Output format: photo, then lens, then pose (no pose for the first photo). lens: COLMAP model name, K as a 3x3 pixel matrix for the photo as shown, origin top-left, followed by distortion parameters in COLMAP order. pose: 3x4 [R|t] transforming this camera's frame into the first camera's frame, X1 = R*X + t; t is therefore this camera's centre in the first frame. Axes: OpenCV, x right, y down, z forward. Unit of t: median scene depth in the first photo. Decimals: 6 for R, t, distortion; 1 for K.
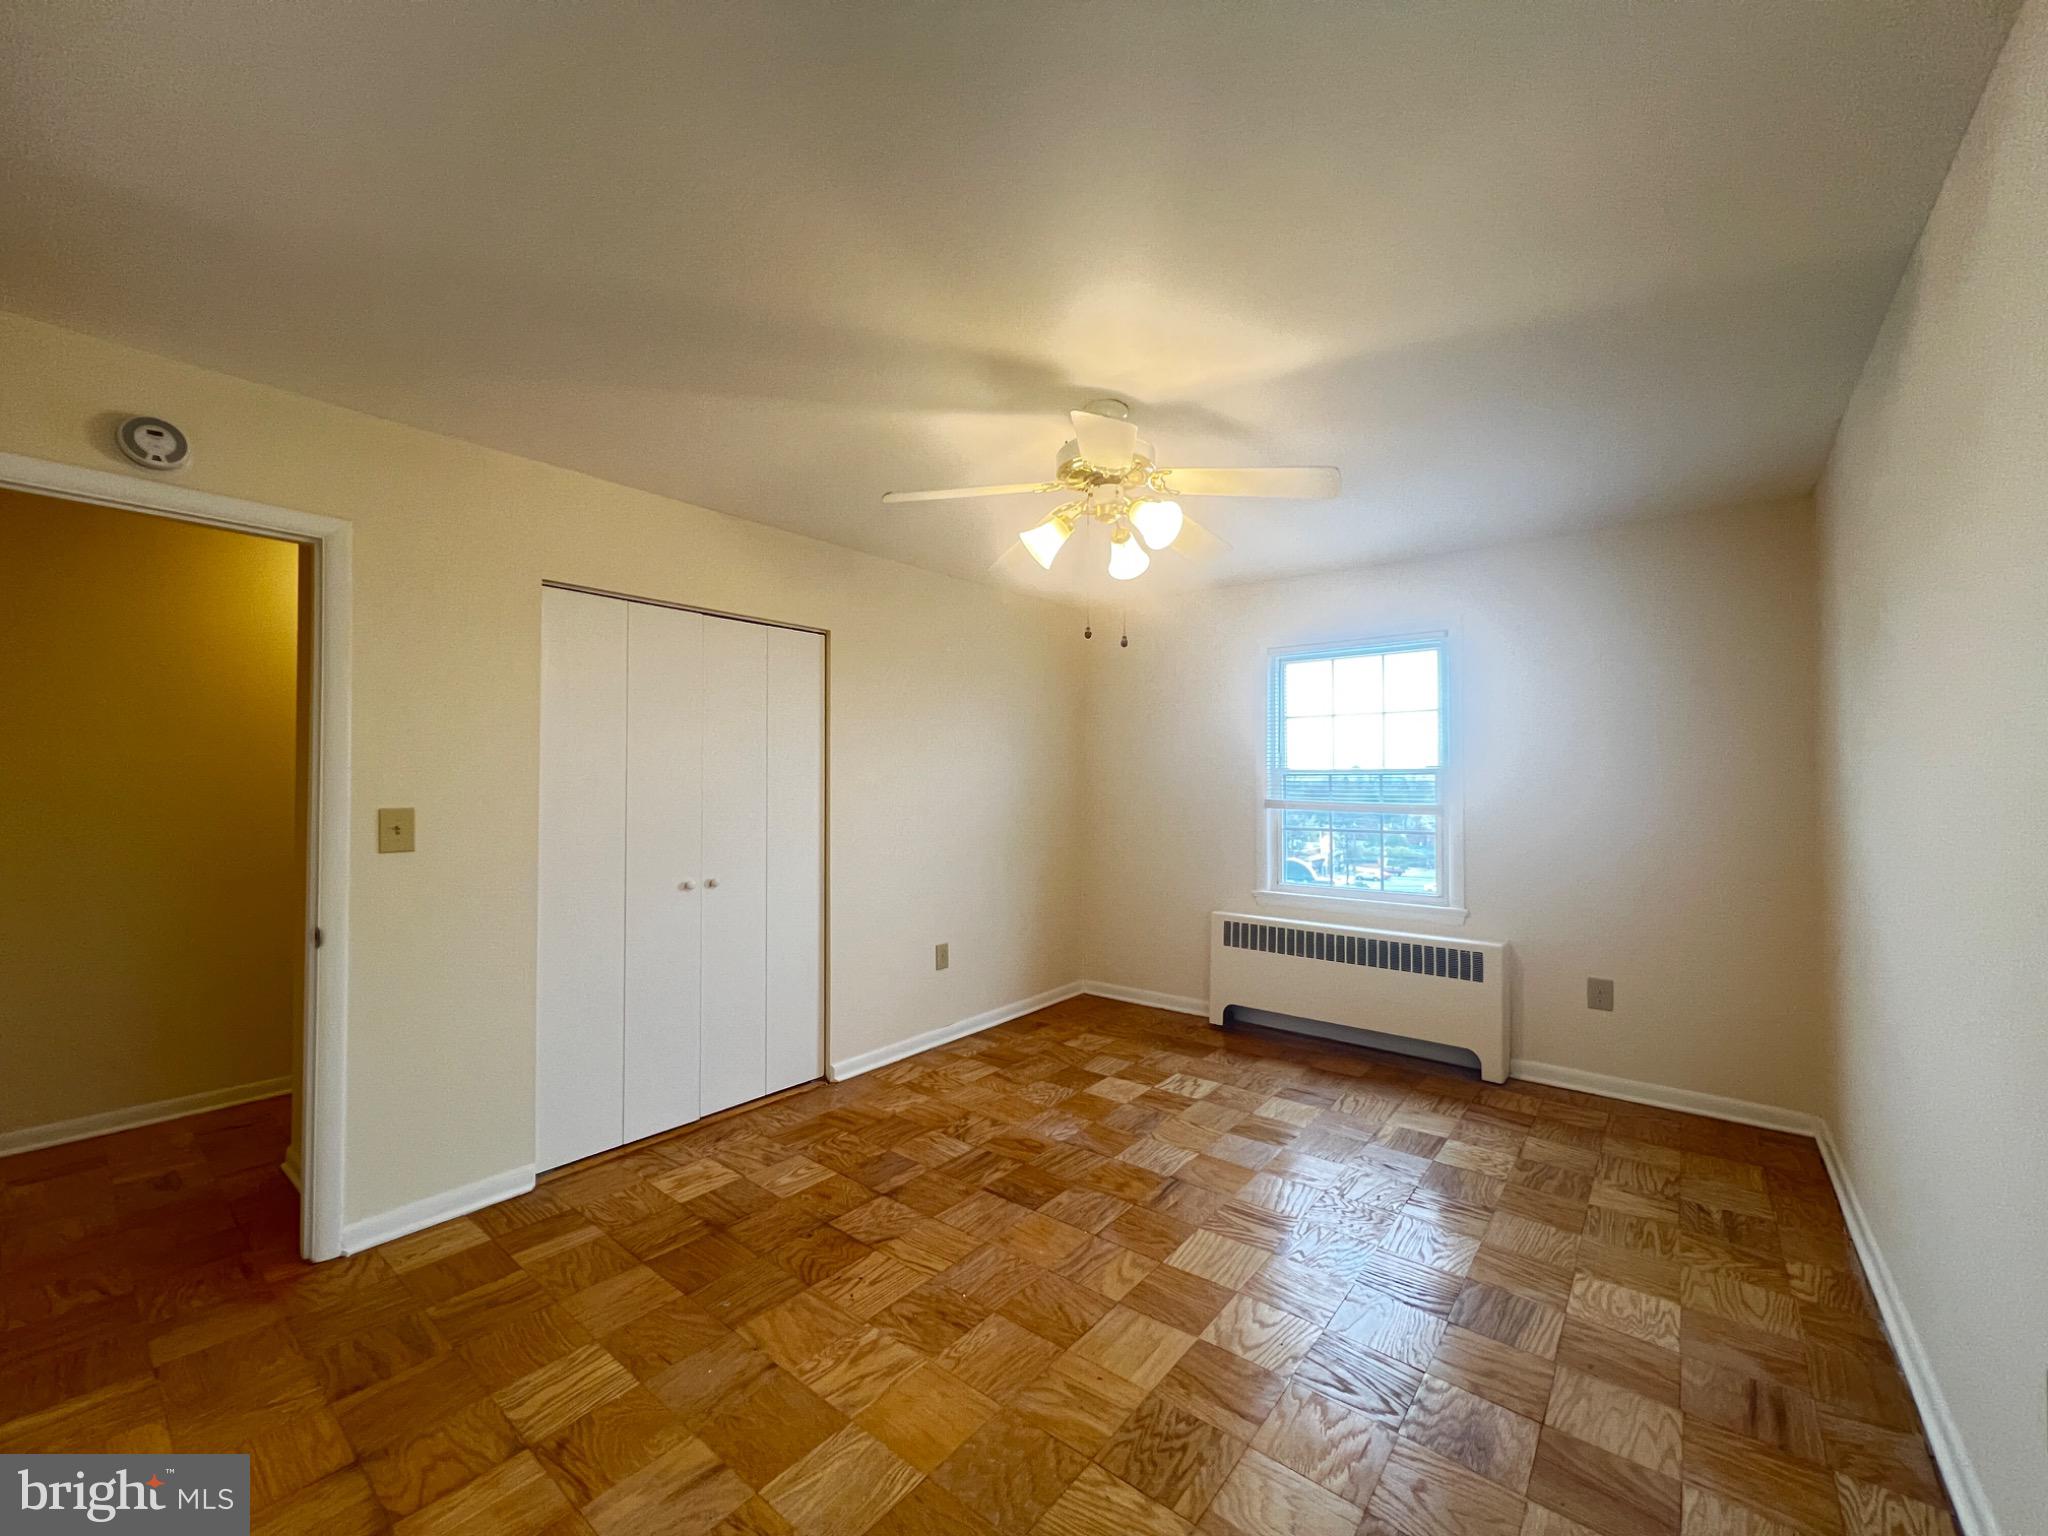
lens RADIAL K [[818.8, 0, 1020.5], [0, 818.8, 768.4], [0, 0, 1]] dist [-0.001233, 0.000072]
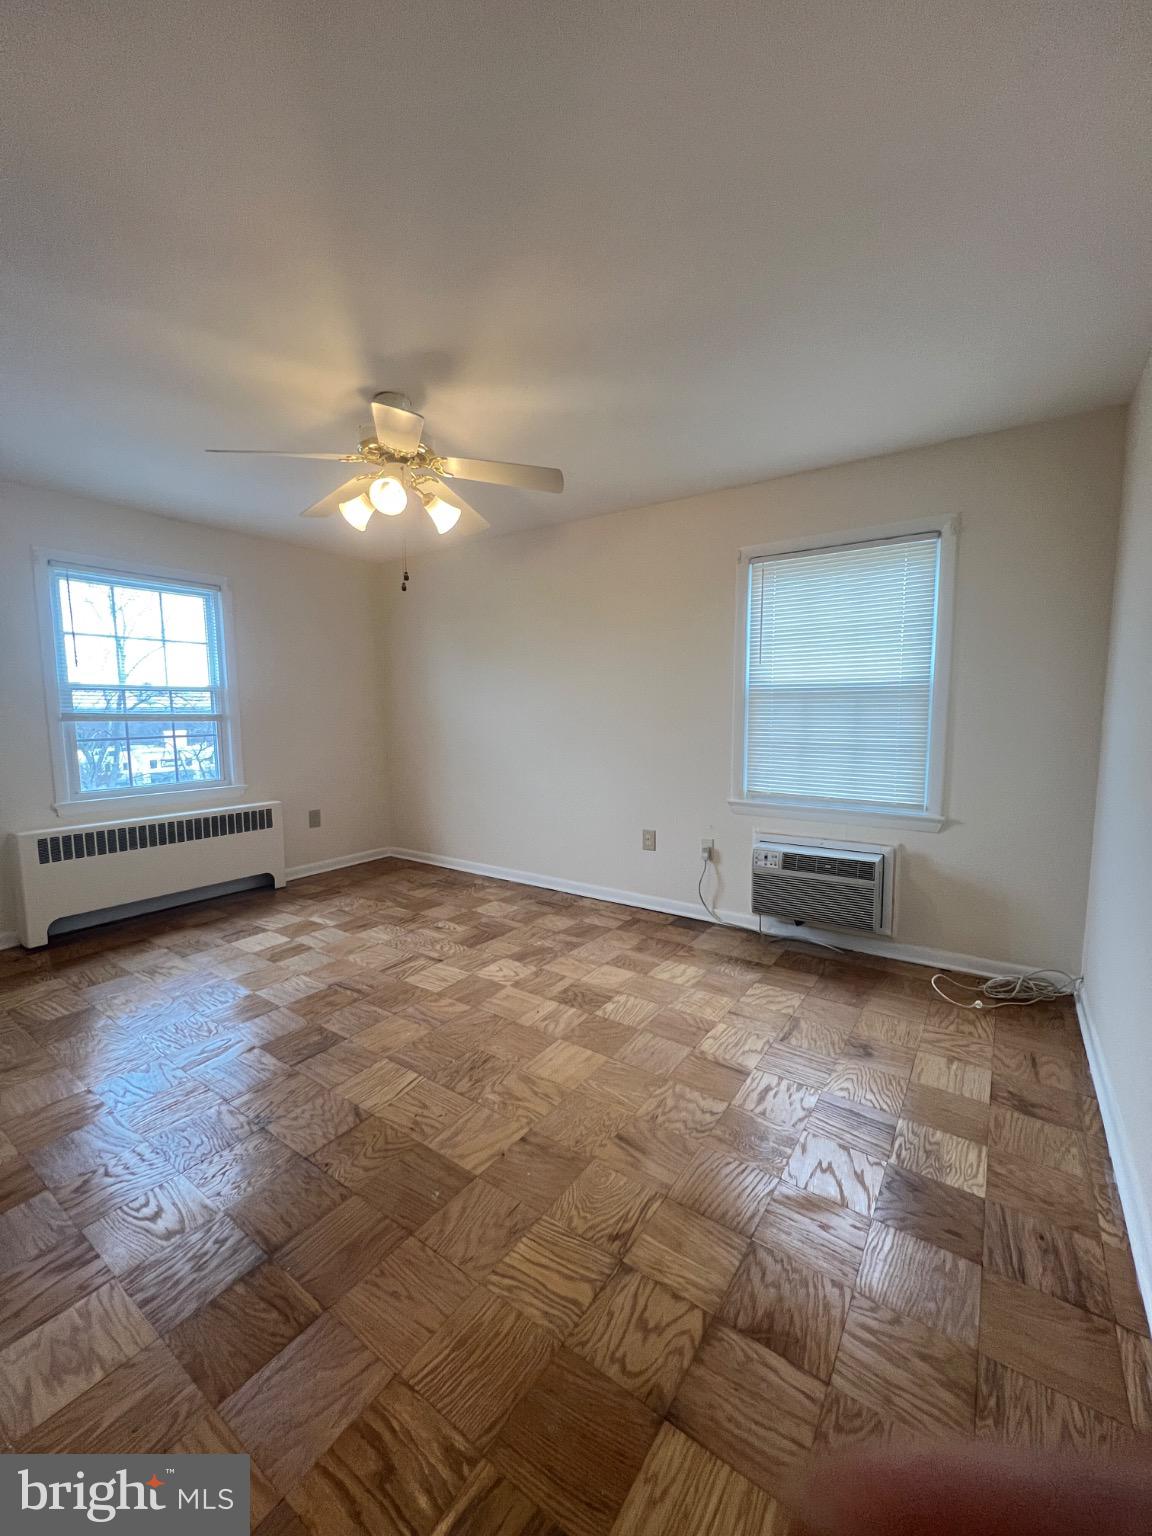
lens RADIAL K [[614.1, 0, 578.8], [0, 614.1, 768.8], [0, 0, 1]] dist [-0.001233, 0.000072]
pose [[-0.071304, -0.100886, 0.992340, -0.720691], [-0.011923, 0.994887, 0.100289, 0.031862], [-0.997383, -0.004680, -0.072142, 0.587713]]
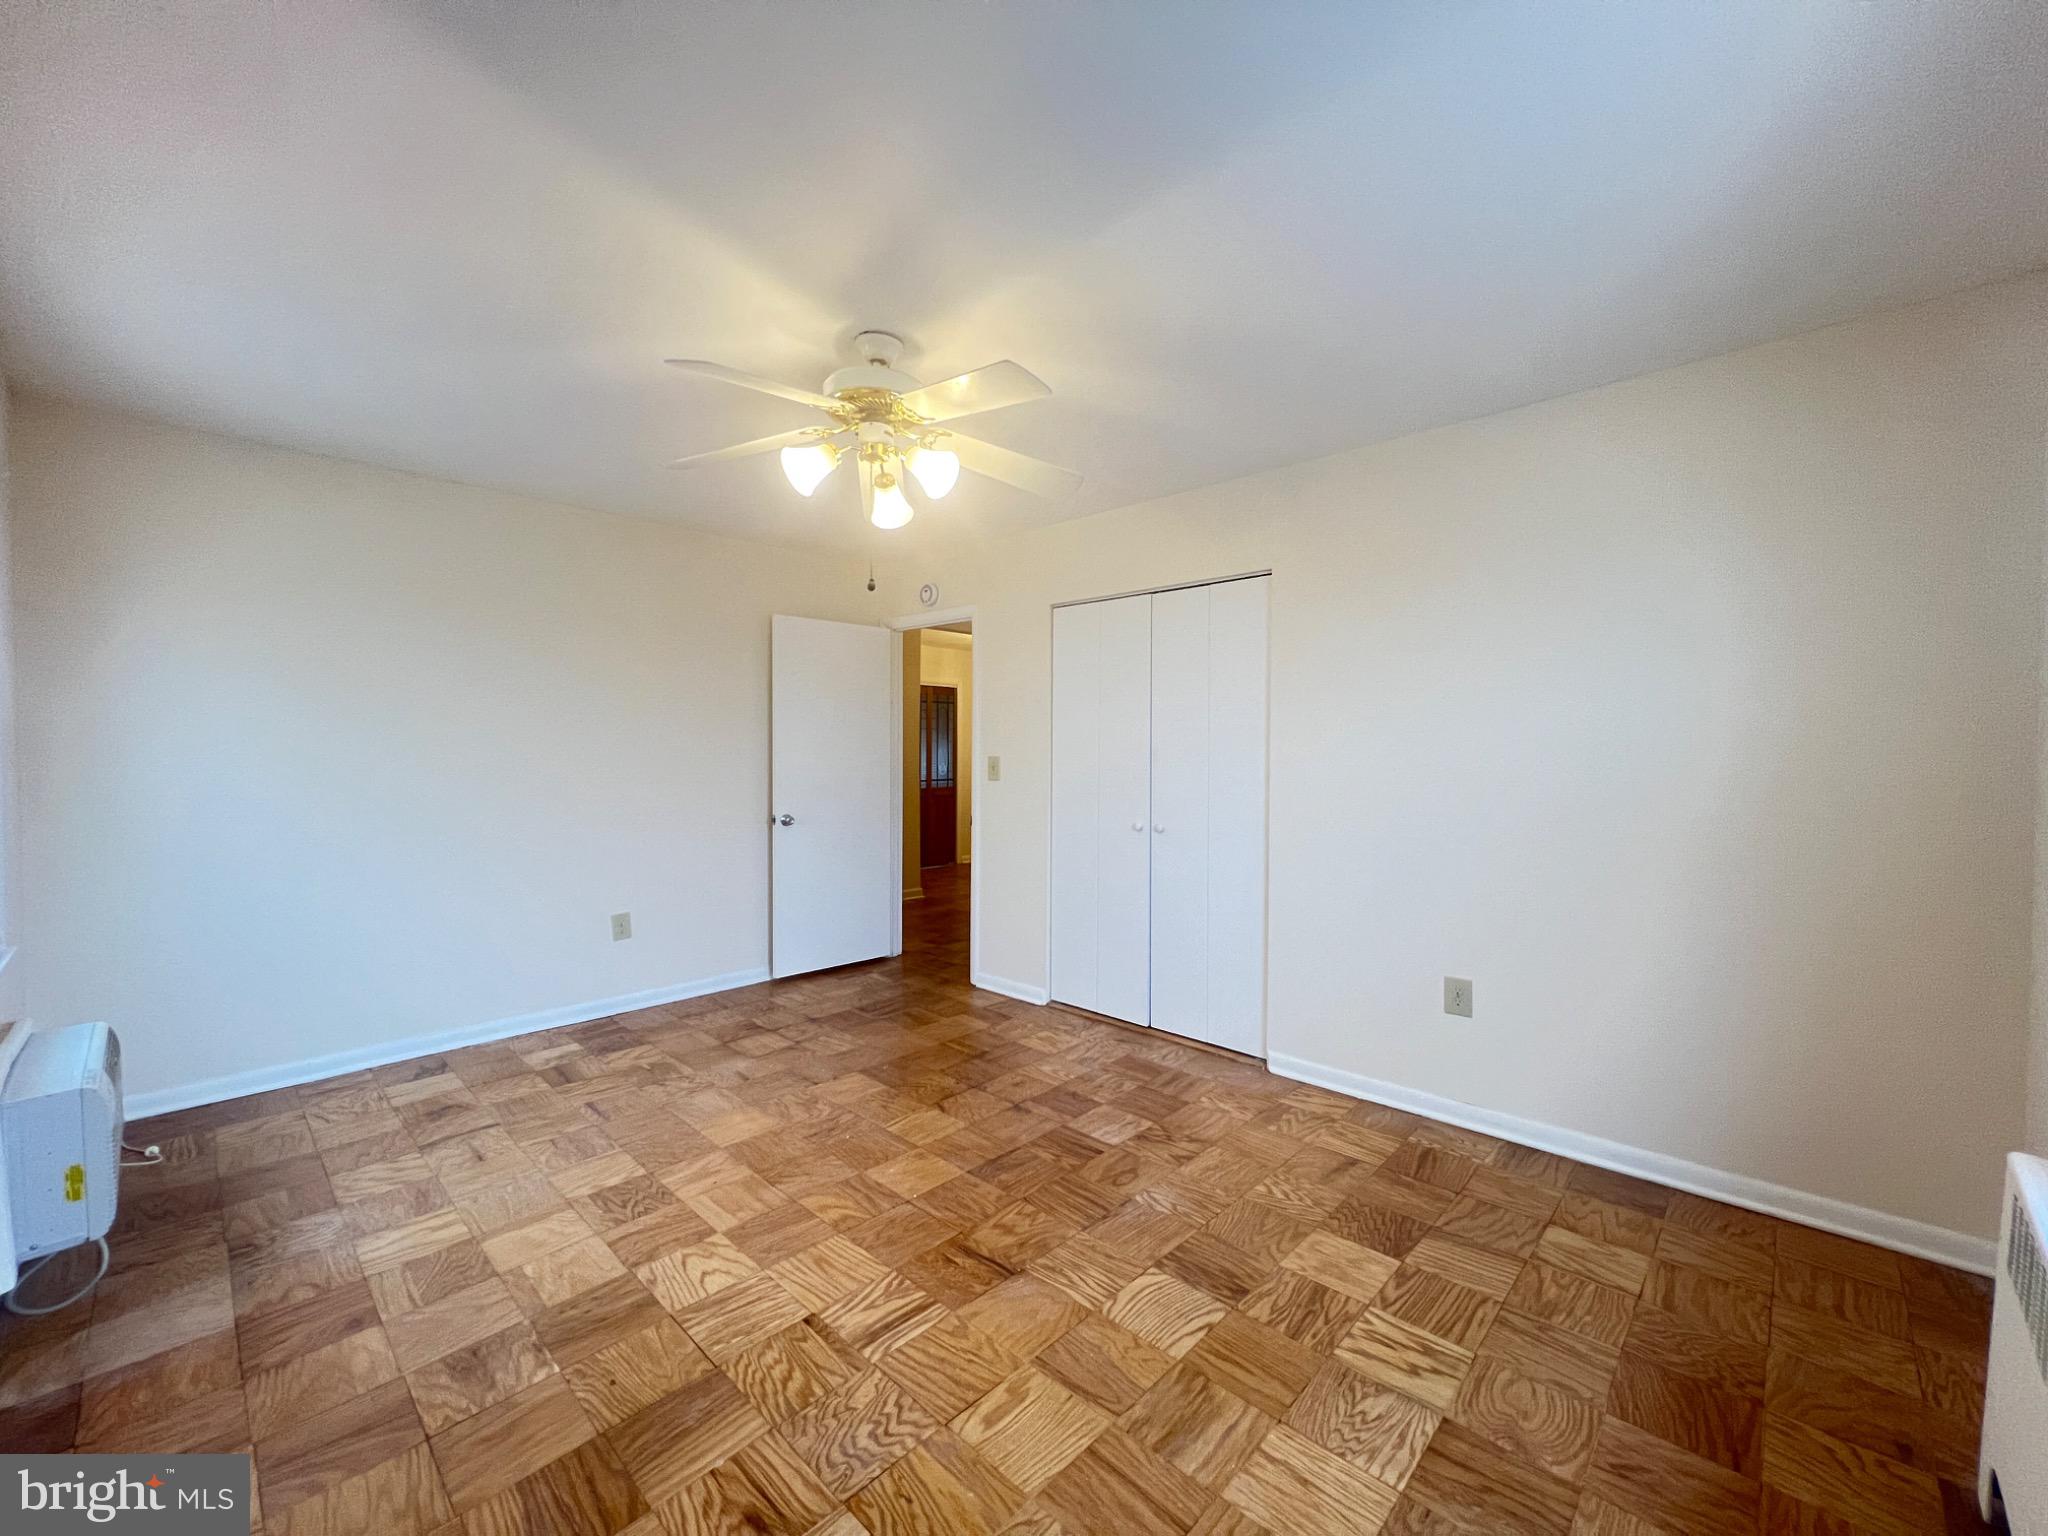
lens RADIAL K [[818.8, 0, 1041.0], [0, 818.8, 776.8], [0, 0, 1]] dist [-0.001233, 0.000072]
pose [[-0.068464, 0.031761, -0.997148, 0.797610], [0.016356, 0.999395, 0.030709, 0.029991], [0.997520, -0.014207, -0.068942, 0.949529]]
